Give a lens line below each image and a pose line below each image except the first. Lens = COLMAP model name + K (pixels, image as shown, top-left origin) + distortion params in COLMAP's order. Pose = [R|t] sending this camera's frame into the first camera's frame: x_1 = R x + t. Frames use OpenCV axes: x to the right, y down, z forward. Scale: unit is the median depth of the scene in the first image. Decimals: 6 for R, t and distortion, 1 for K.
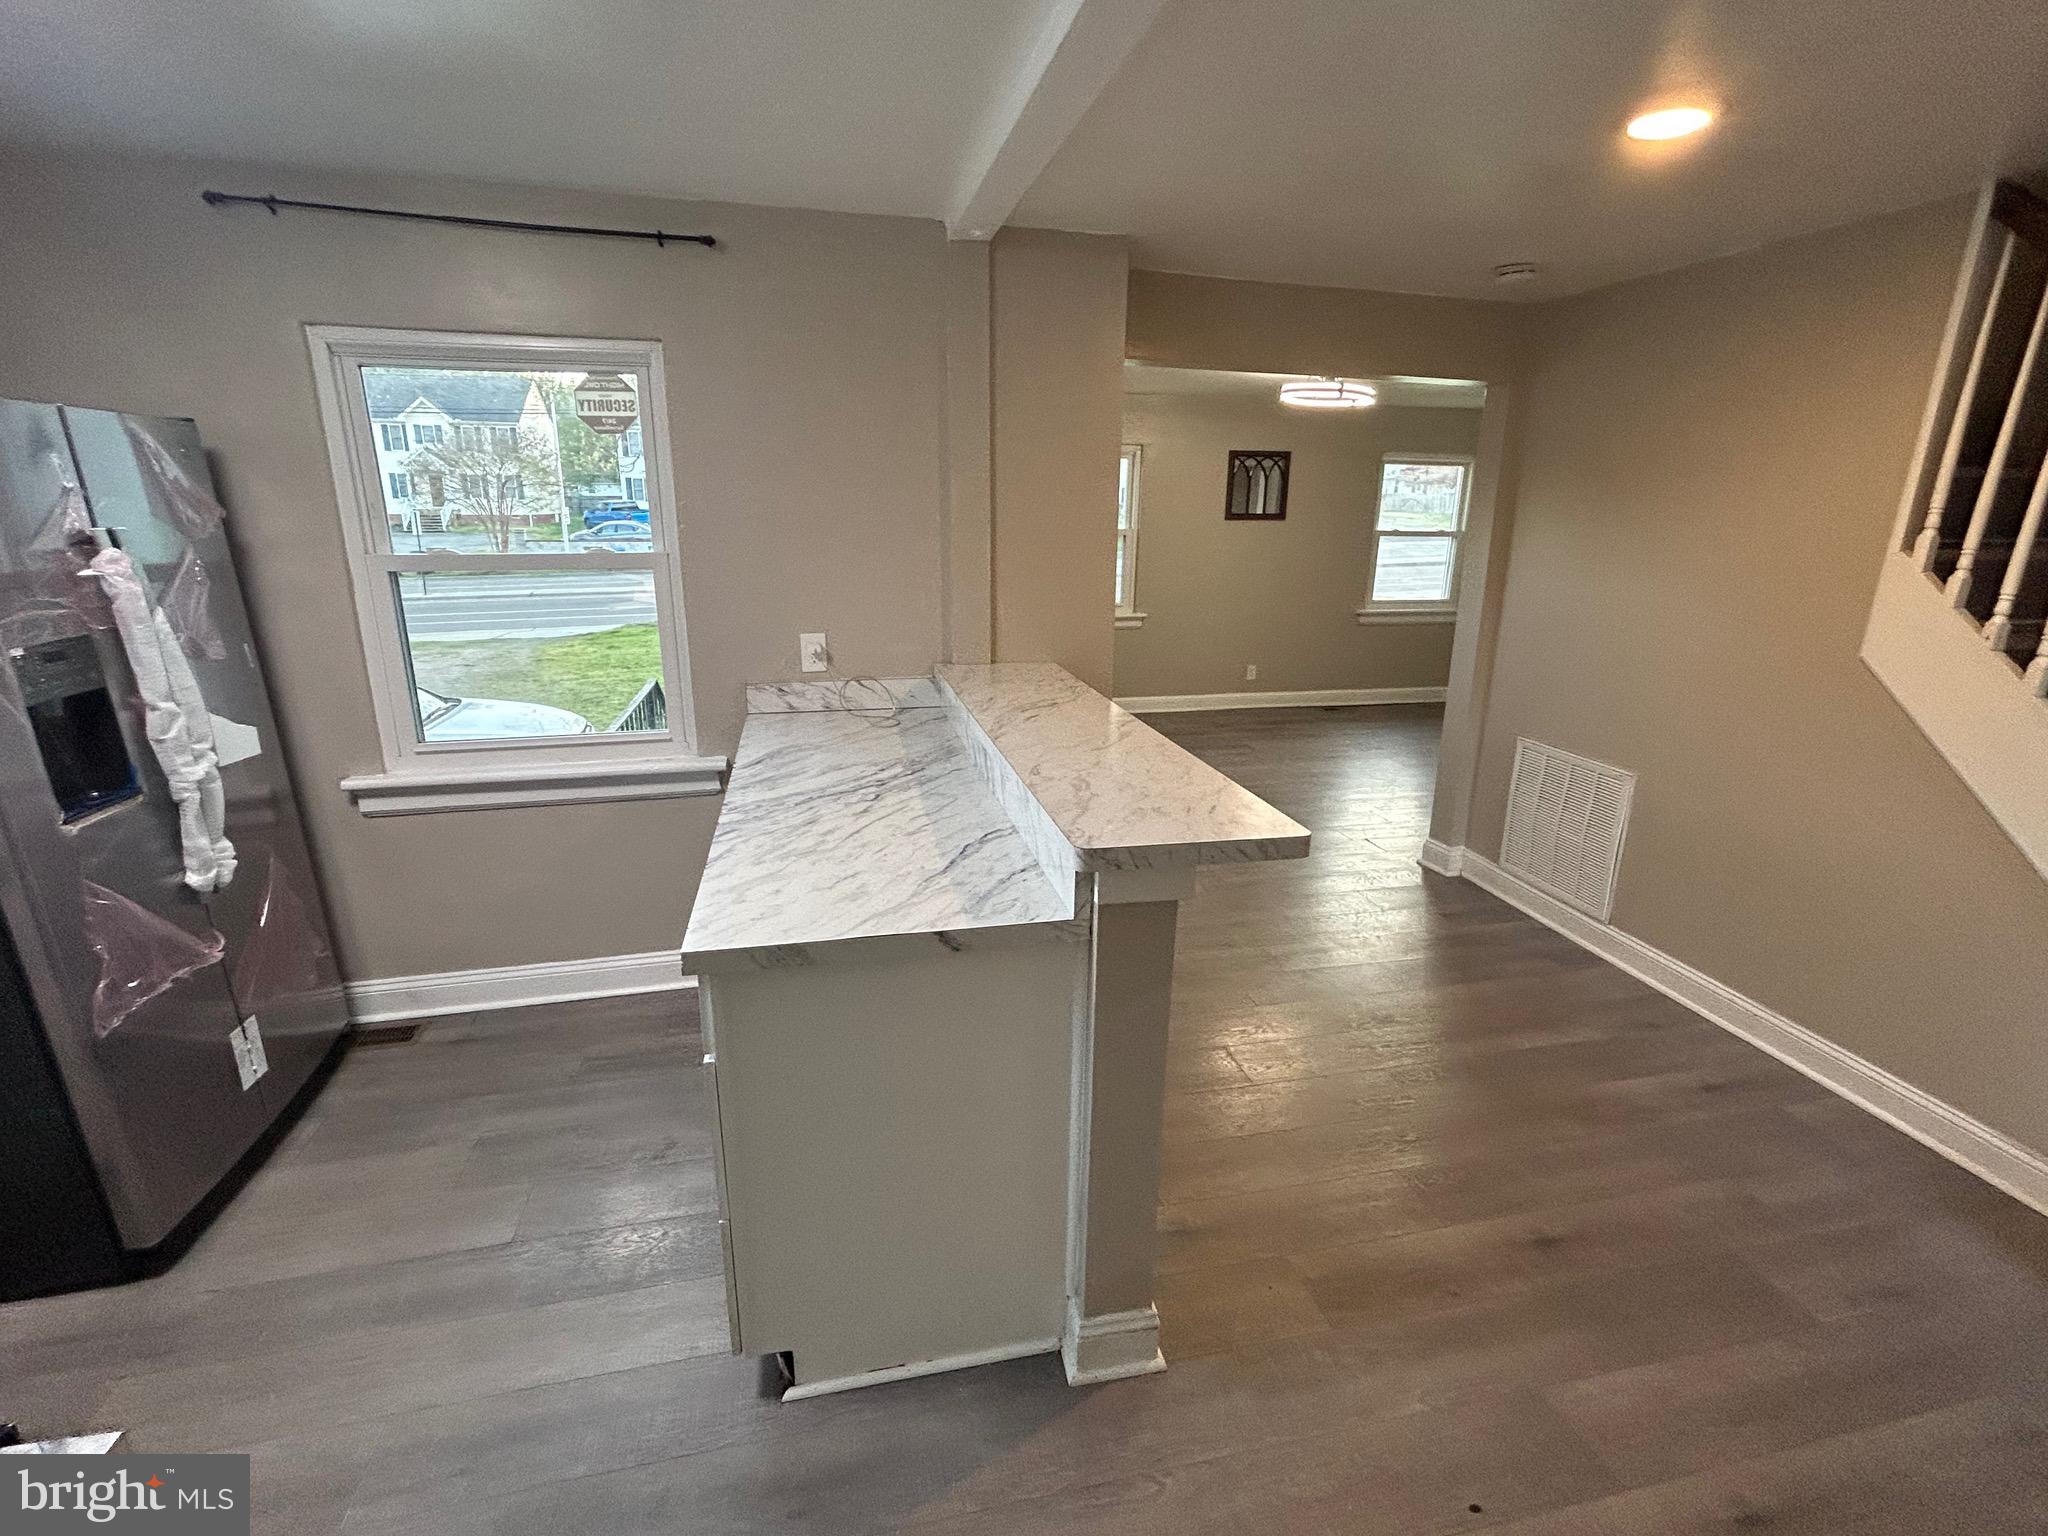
lens RADIAL K [[926.0, 0, 1019.1], [0, 926.0, 761.0], [0, 0, 1]] dist [0.000085, 0.001861]
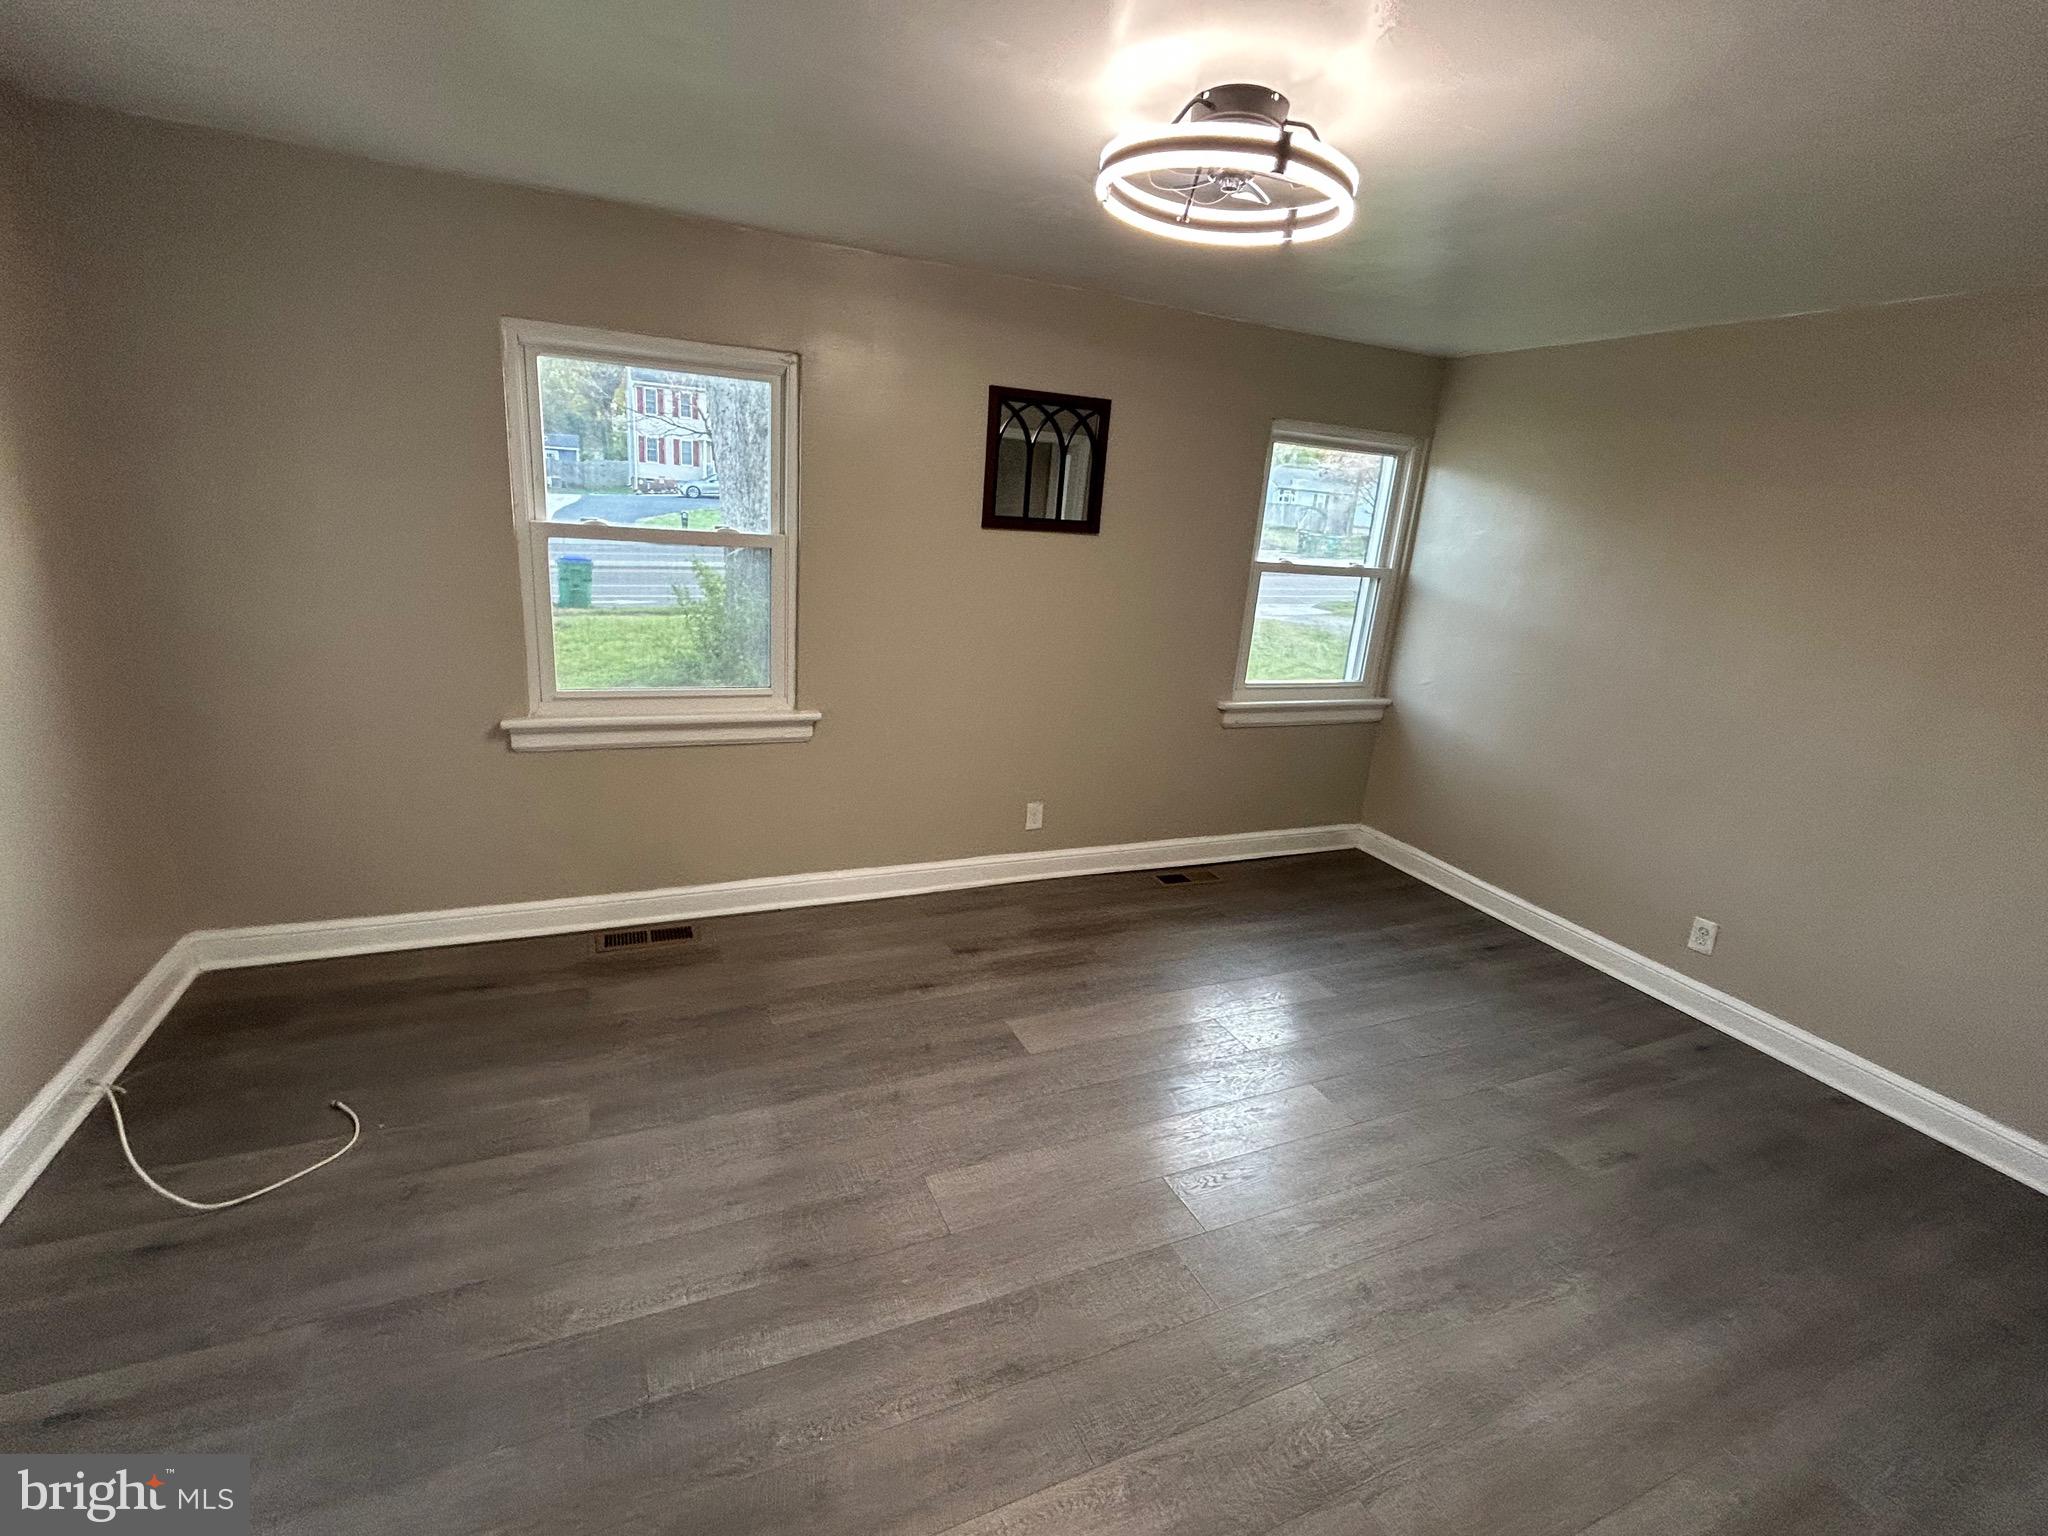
lens RADIAL K [[926.0, 0, 1019.5], [0, 926.0, 766.9], [0, 0, 1]] dist [0.000085, 0.001861]
pose [[0.978639, 0.003805, 0.205551, 0.379667], [-0.007665, 0.999809, 0.017986, -0.381962], [-0.205443, -0.019178, 0.978481, 1.371699]]
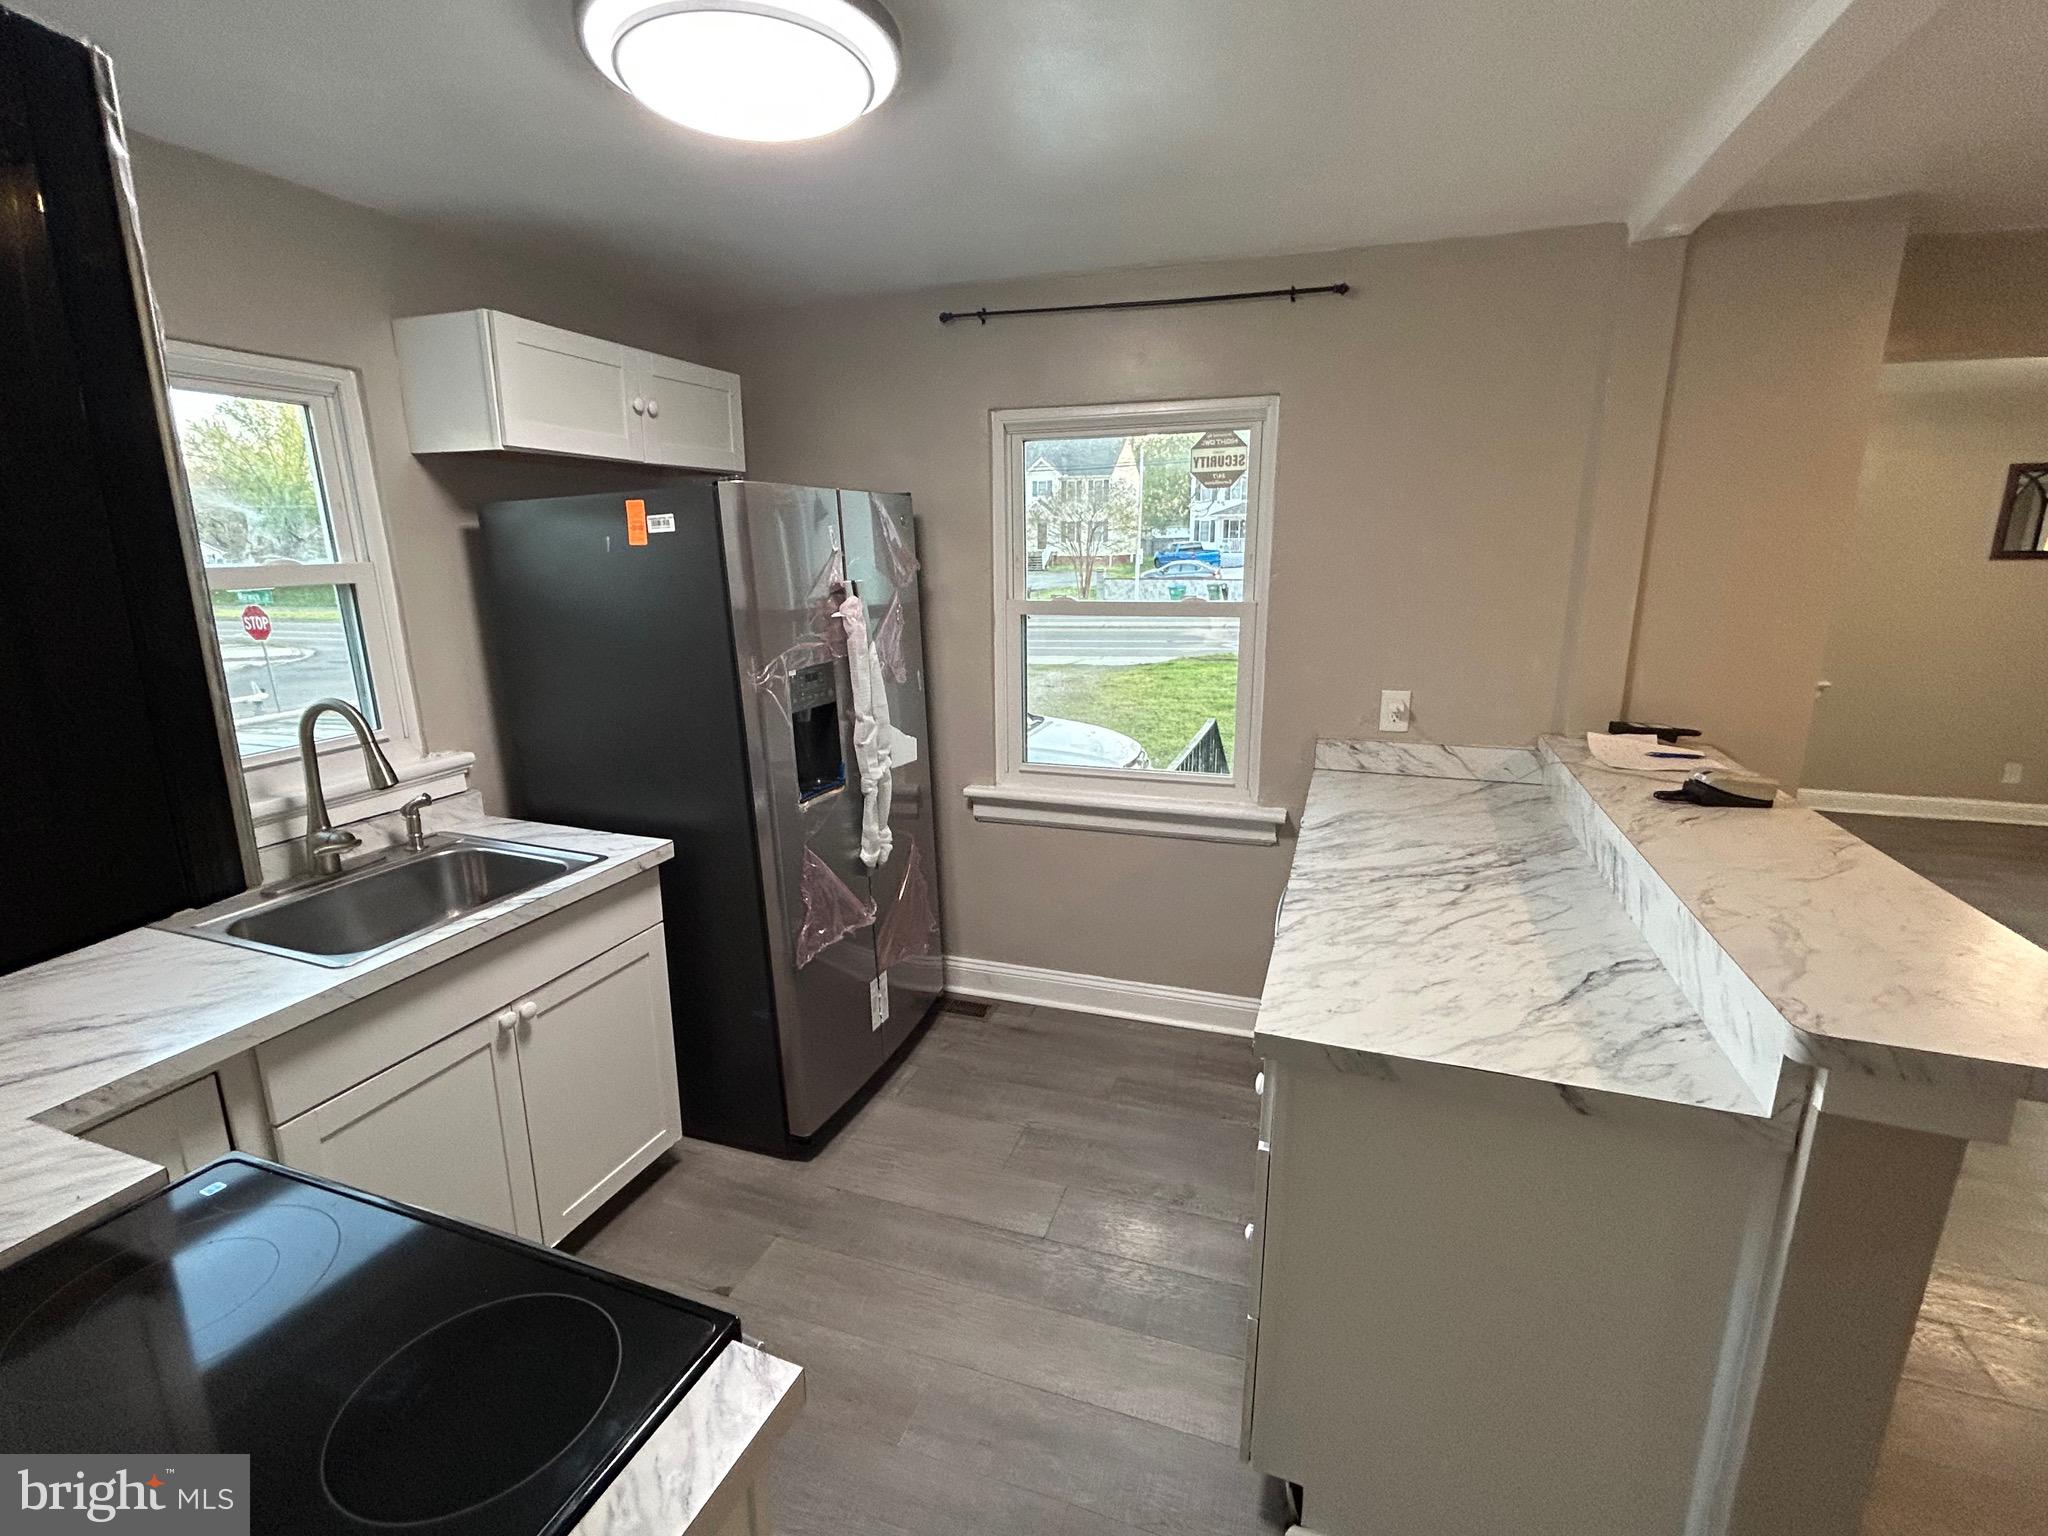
lens RADIAL K [[926.0, 0, 1025.3], [0, 926.0, 761.5], [0, 0, 1]] dist [0.000085, 0.001861]
pose [[0.846773, 0.108457, -0.520781, -0.051663], [-0.128581, 0.991696, -0.002539, -0.019095], [0.516181, 0.069112, 0.853686, 0.023692]]
